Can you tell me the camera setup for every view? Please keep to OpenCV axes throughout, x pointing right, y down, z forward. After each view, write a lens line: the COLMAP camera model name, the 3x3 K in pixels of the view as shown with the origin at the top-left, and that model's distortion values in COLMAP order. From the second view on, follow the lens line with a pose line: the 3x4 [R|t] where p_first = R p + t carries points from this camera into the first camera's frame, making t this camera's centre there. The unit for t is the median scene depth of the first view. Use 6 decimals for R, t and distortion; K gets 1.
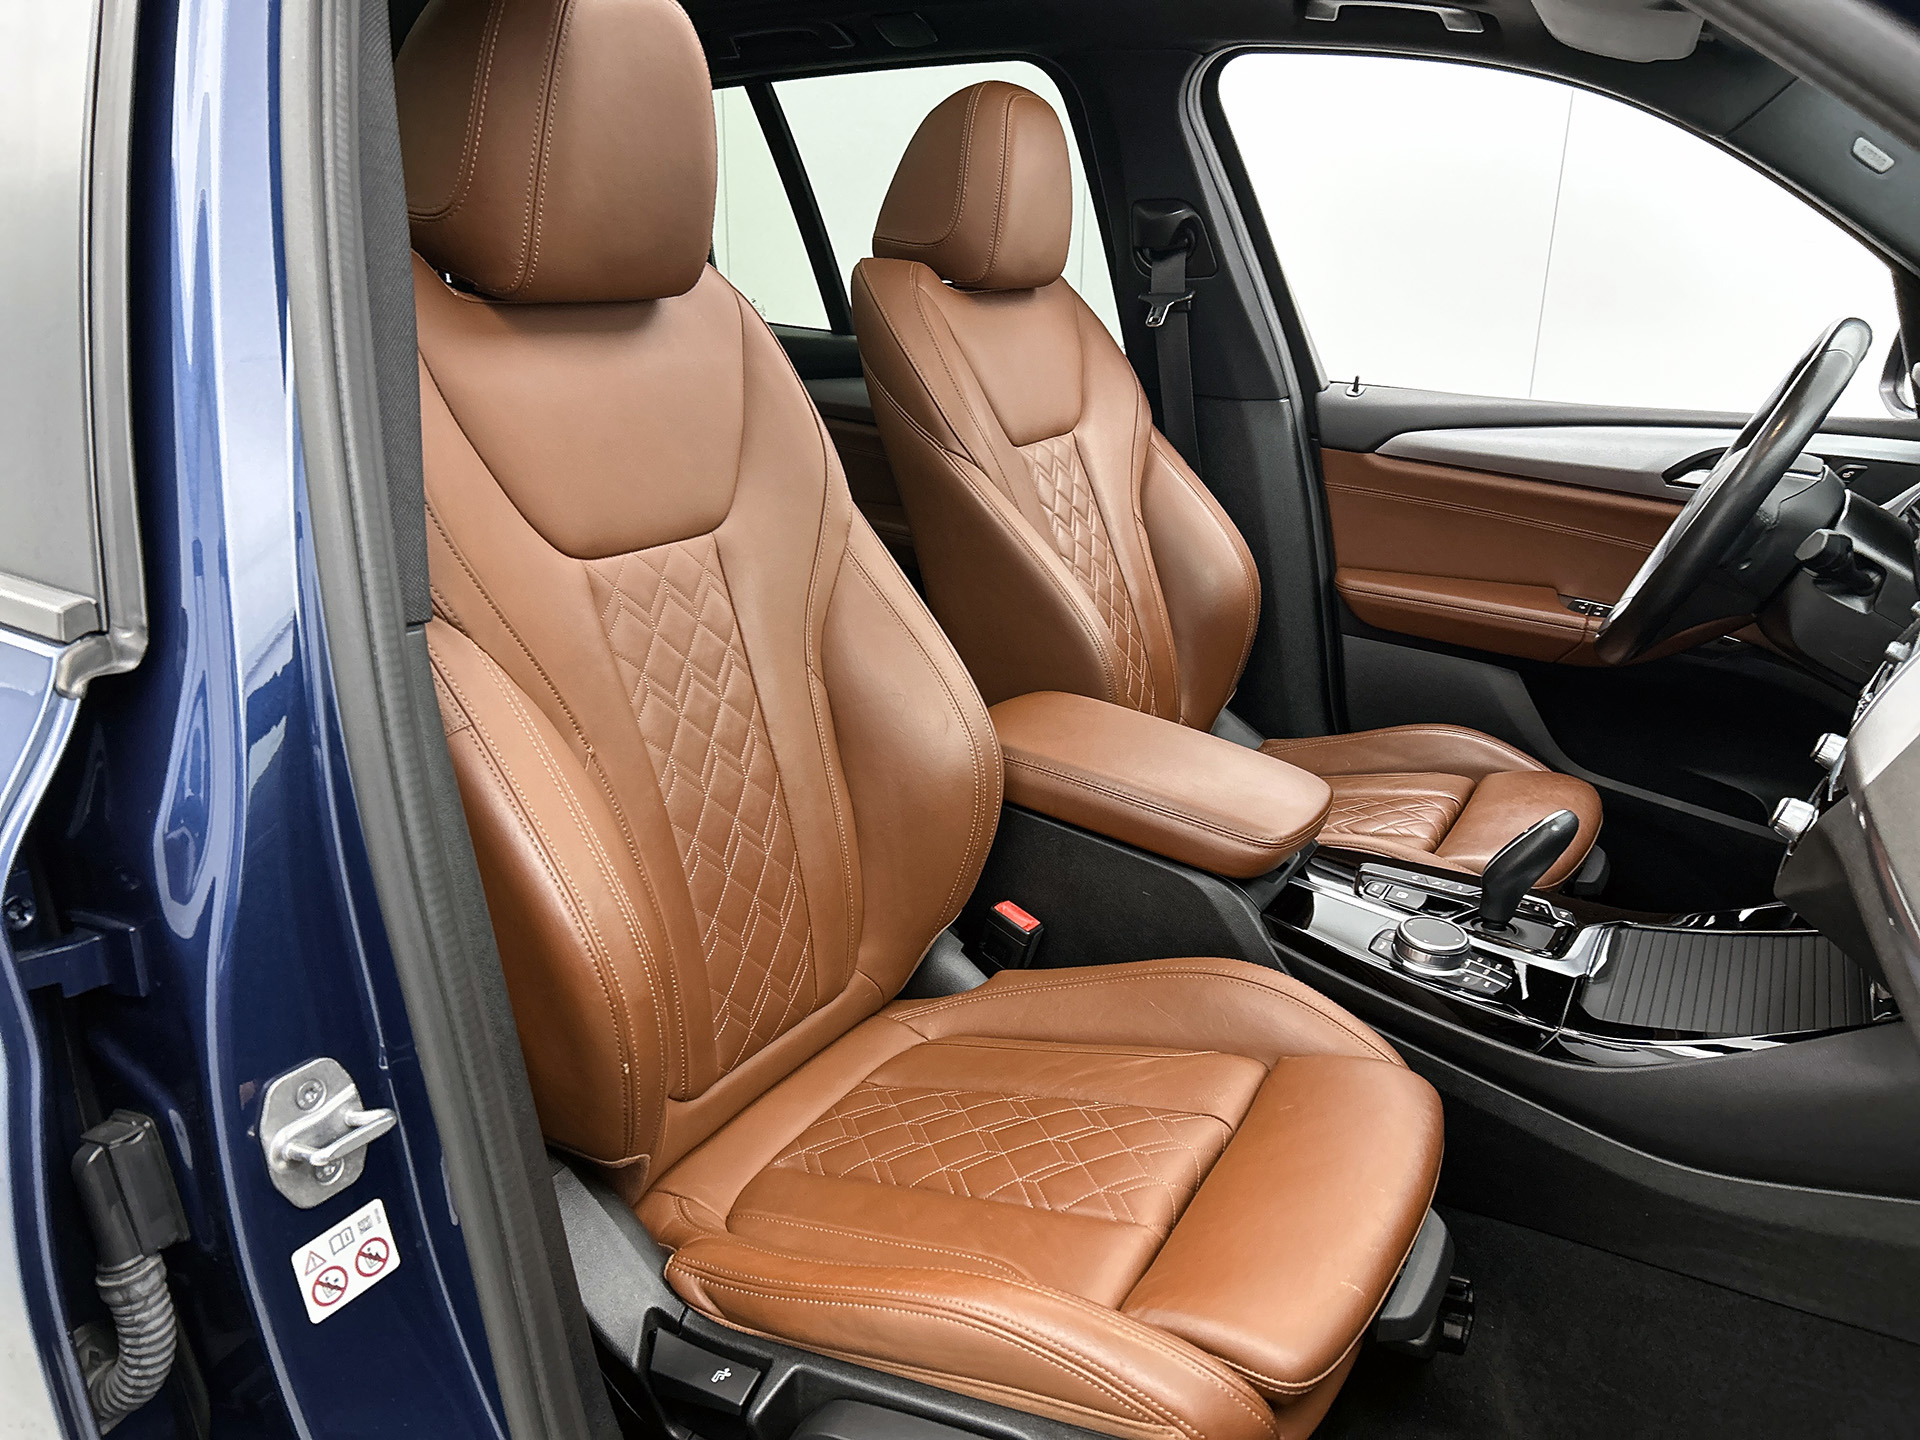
lens RADIAL K [[1452.5, 0, 955.8], [0, 1452.5, 729.4], [0, 0, 1]] dist [0.011259, -0.012220]
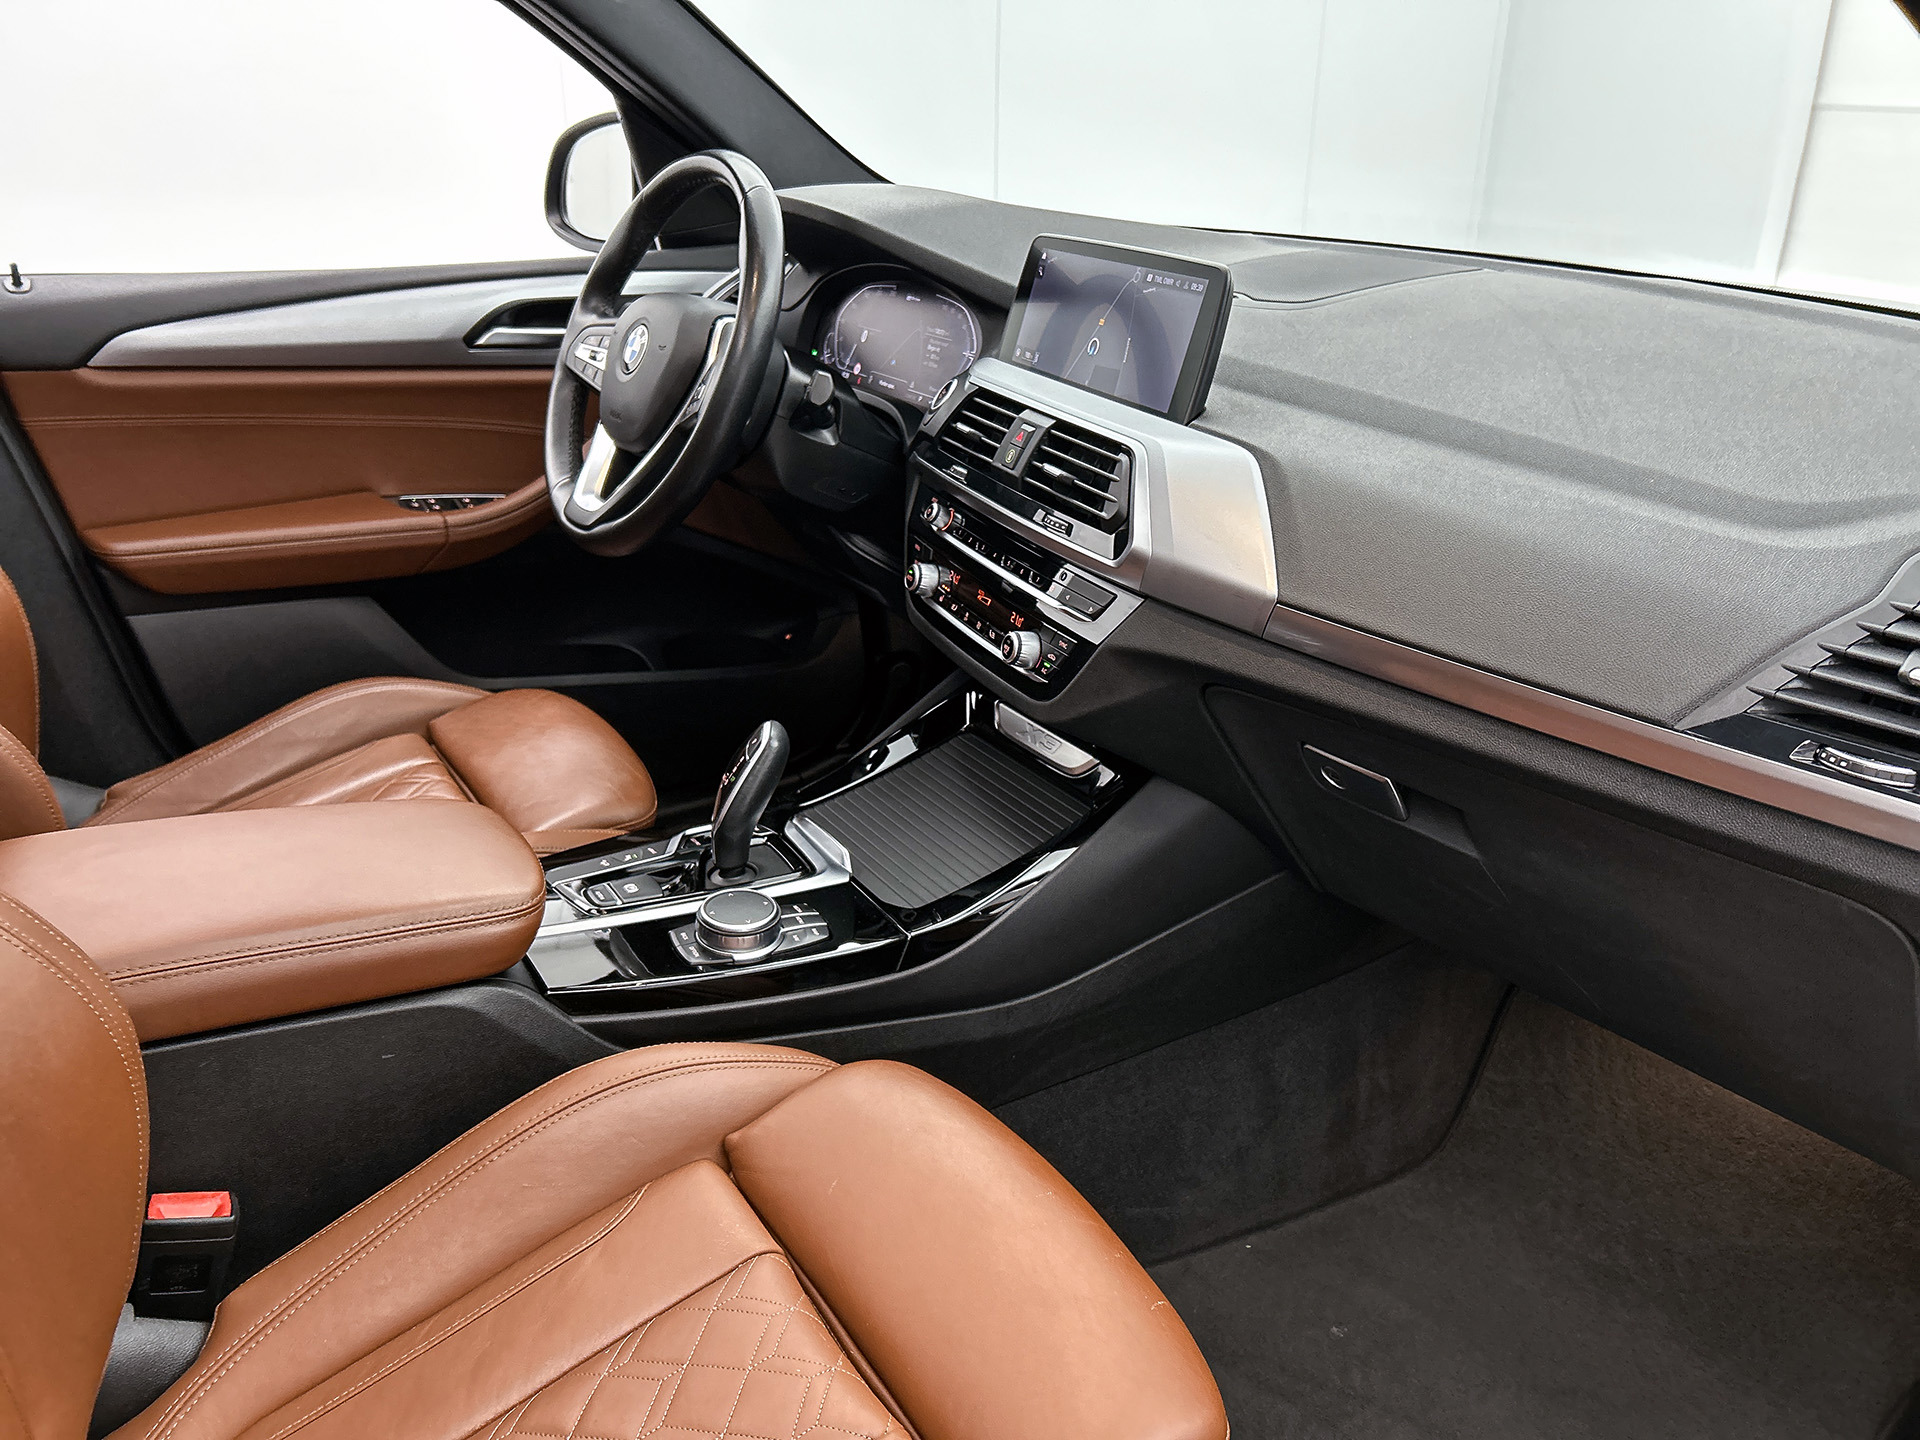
lens RADIAL K [[1452.5, 0, 942.4], [0, 1452.5, 719.6], [0, 0, 1]] dist [0.011259, -0.012220]
pose [[0.461589, -0.359645, 0.810920, -0.194368], [0.279514, 0.926532, 0.251815, -0.105548], [-0.841907, 0.110429, 0.528203, 0.320568]]
